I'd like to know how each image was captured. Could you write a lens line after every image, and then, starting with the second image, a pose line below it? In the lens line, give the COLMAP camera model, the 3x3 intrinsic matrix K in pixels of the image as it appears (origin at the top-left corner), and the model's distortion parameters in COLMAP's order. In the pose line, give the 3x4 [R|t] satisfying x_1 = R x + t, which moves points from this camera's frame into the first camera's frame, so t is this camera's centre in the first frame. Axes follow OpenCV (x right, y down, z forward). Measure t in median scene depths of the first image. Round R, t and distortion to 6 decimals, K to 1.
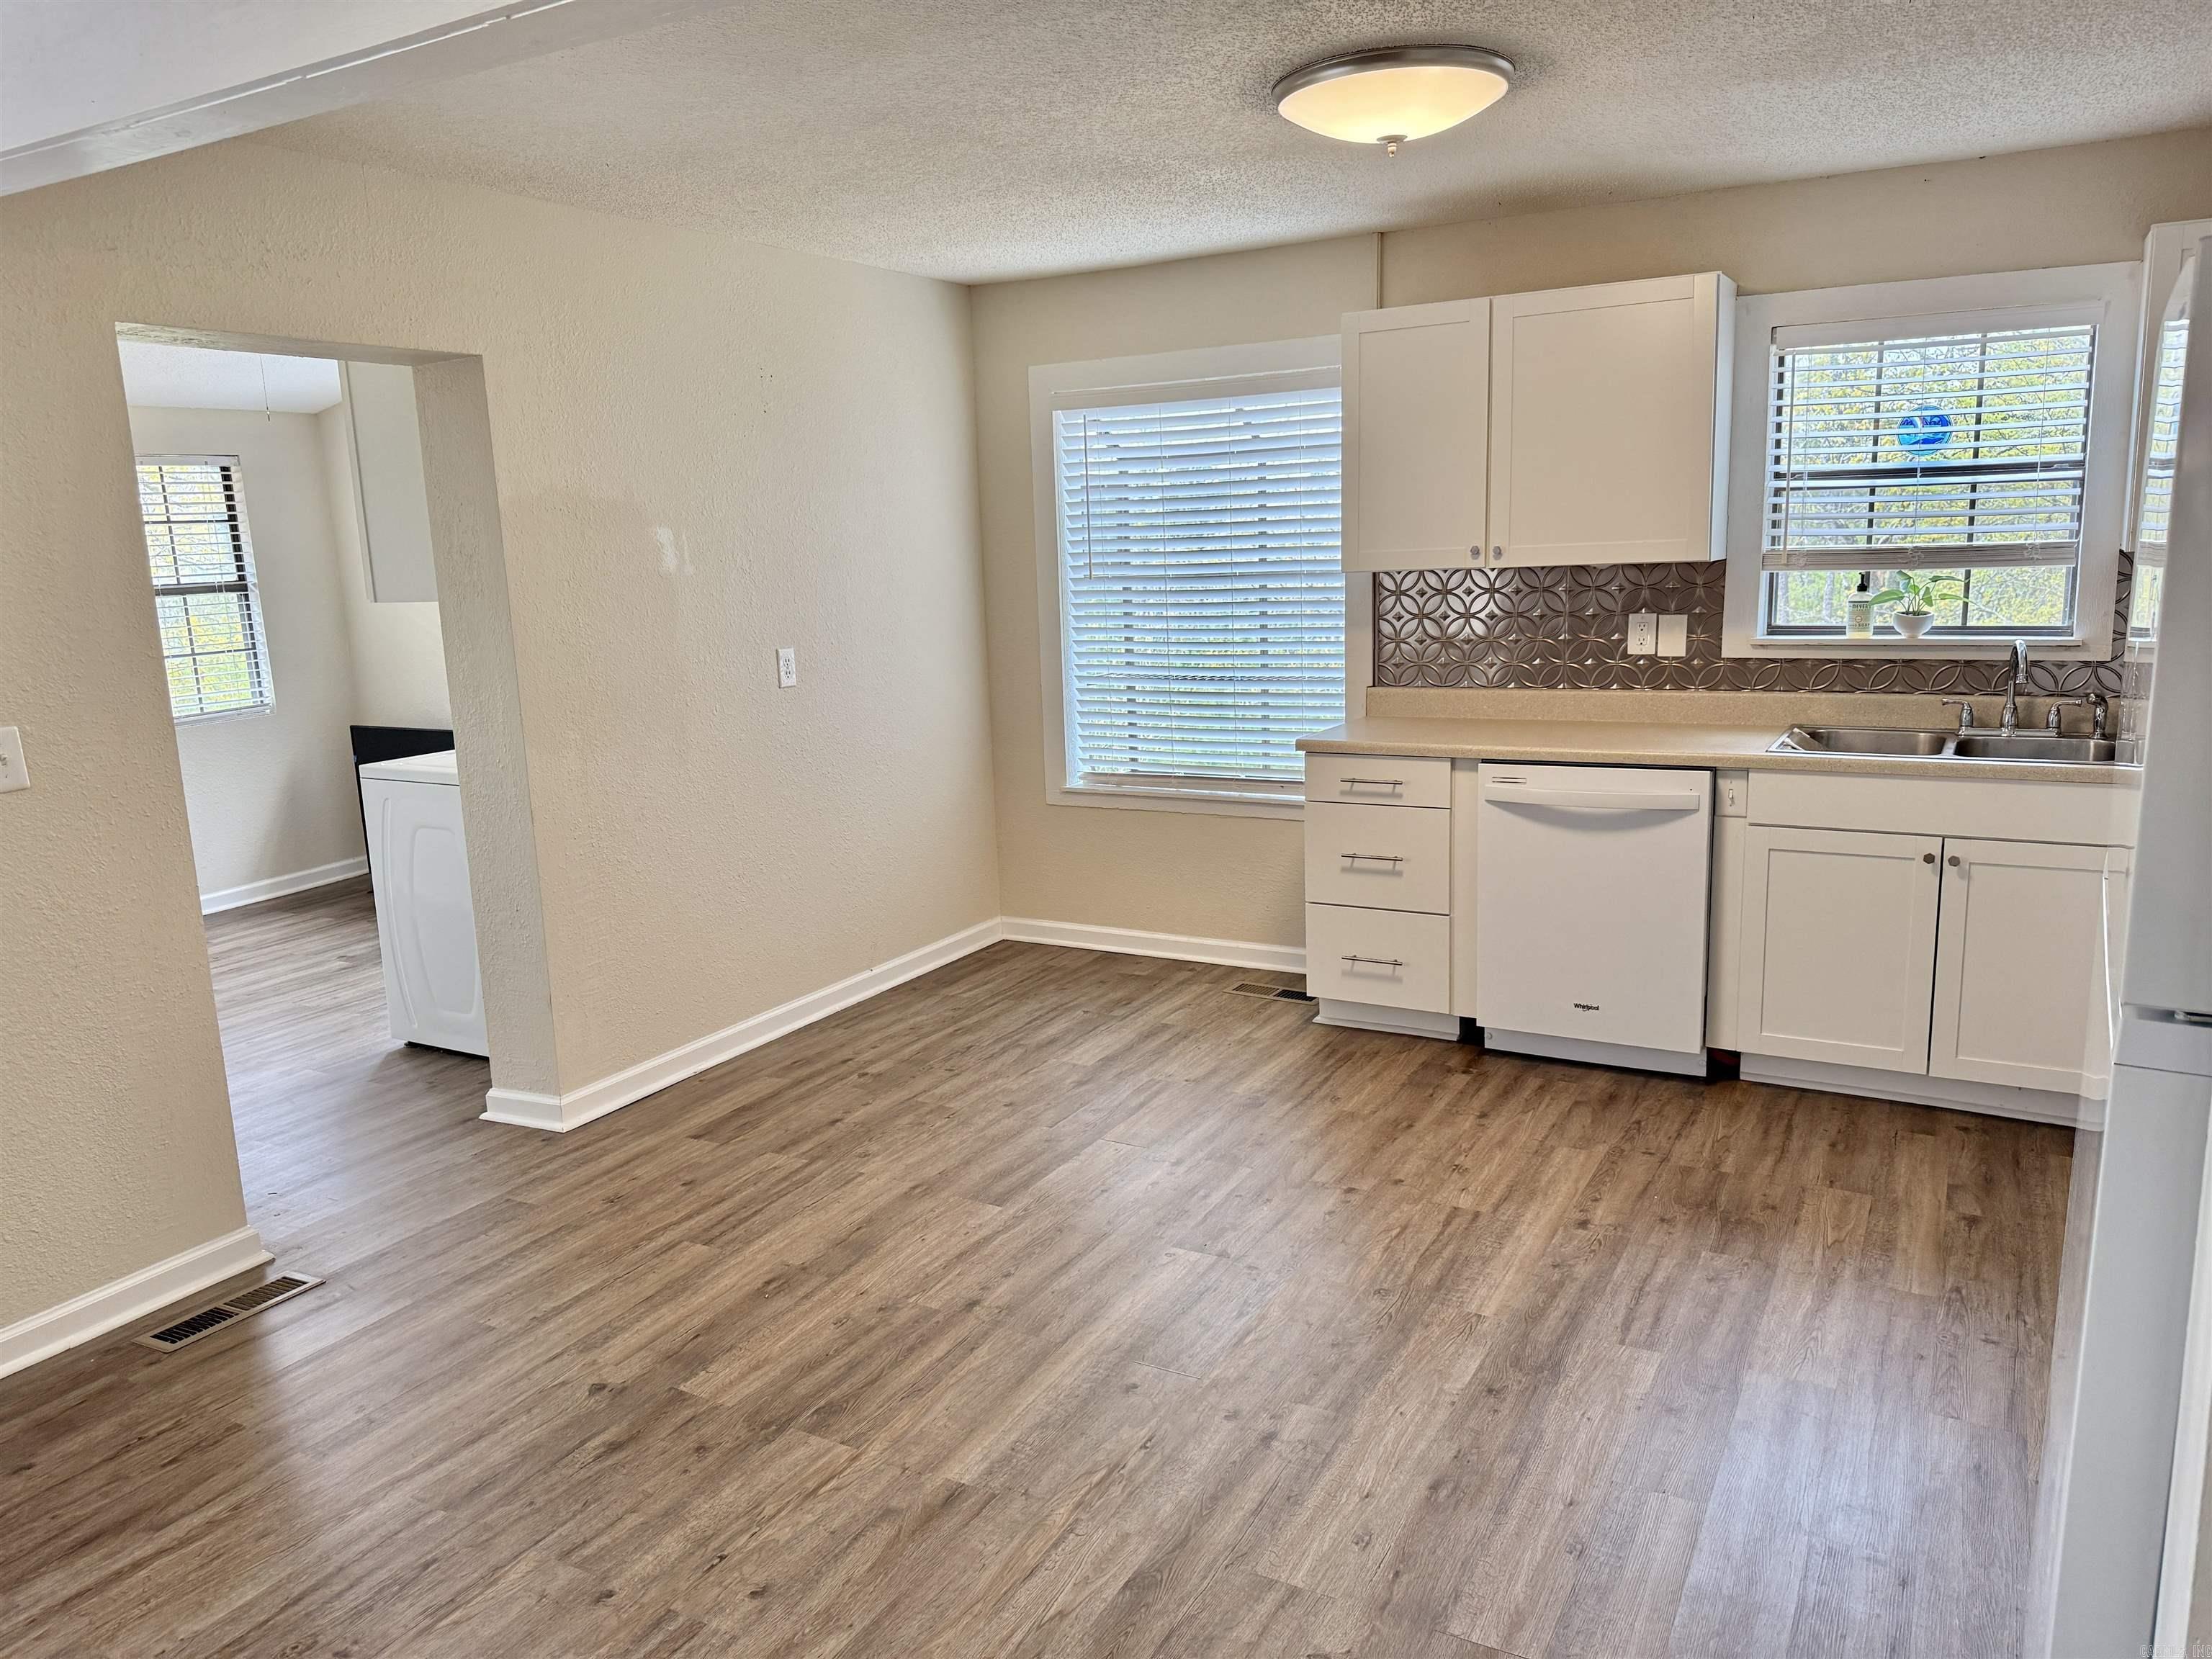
lens RADIAL K [[1555.5, 0, 1112.8], [0, 1555.5, 824.1], [0, 0, 1]] dist [0.048235, -0.039638]
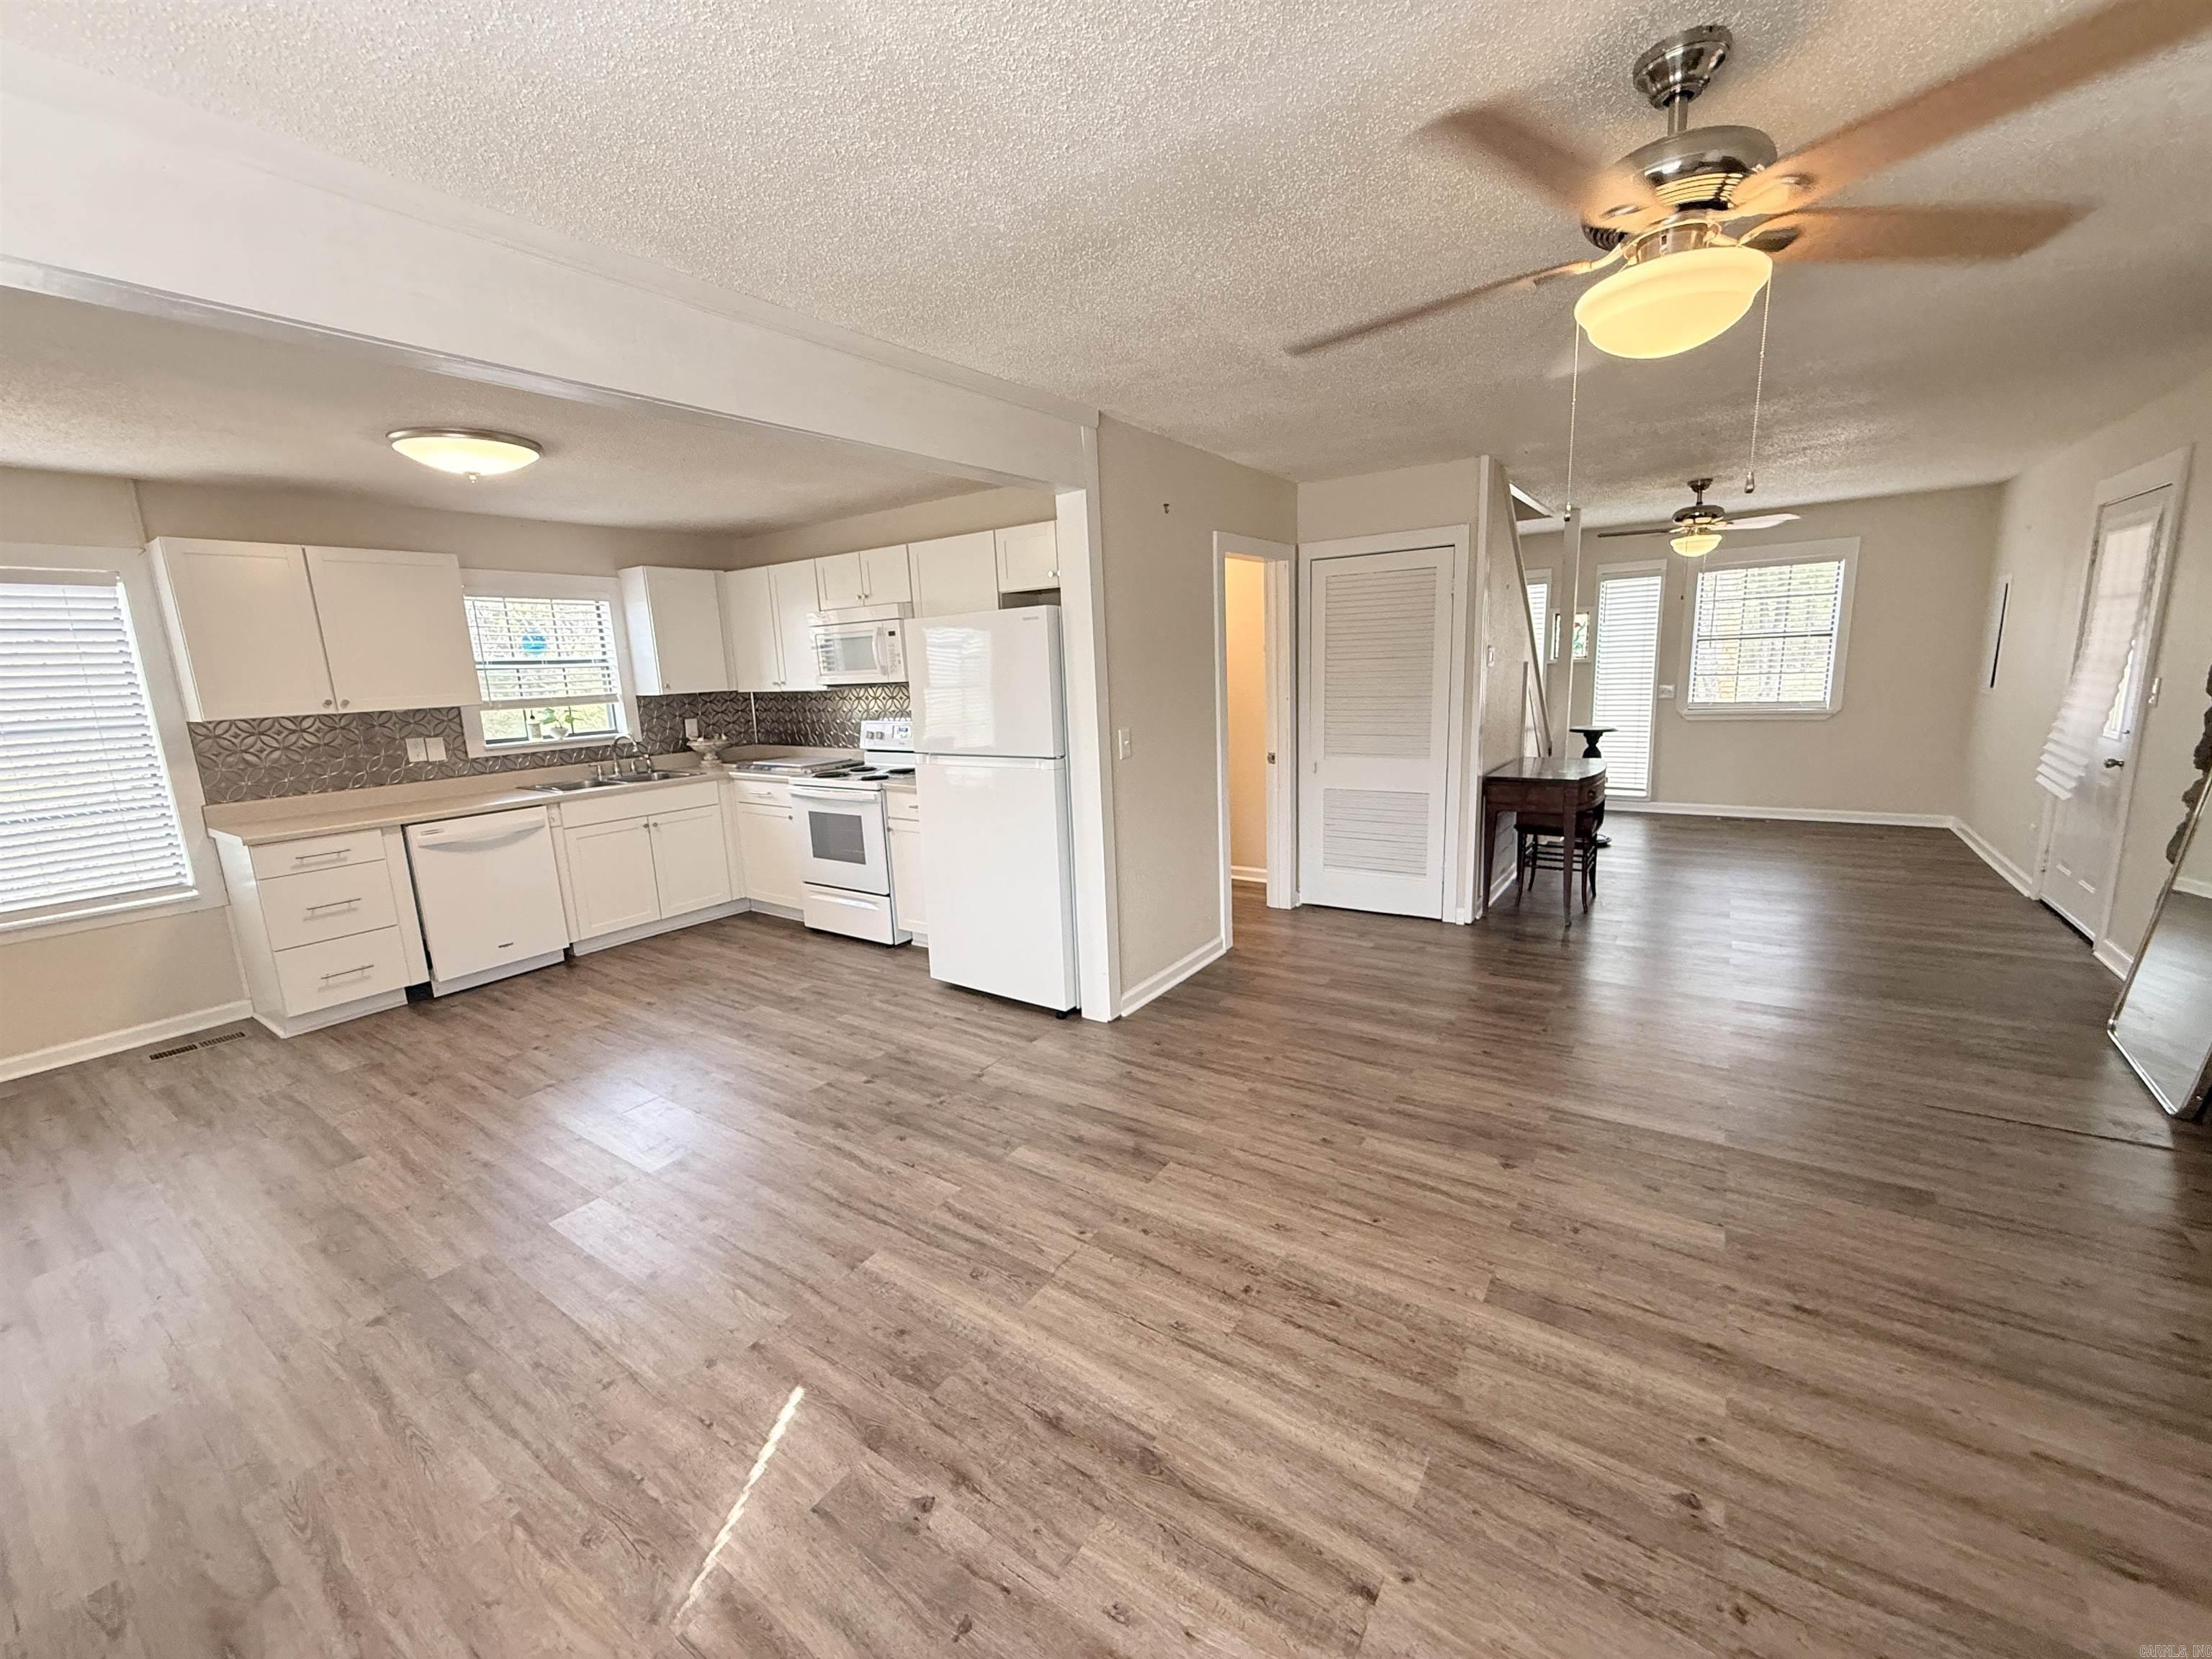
lens RADIAL K [[885.5, 0, 1088.1], [0, 885.5, 827.7], [0, 0, 1]] dist [-0.001300, 0.000695]
pose [[0.101616, -0.153097, 0.982973, -0.643280], [0.222748, 0.966502, 0.127505, 0.003968], [-0.969566, 0.205999, 0.132314, 0.182039]]
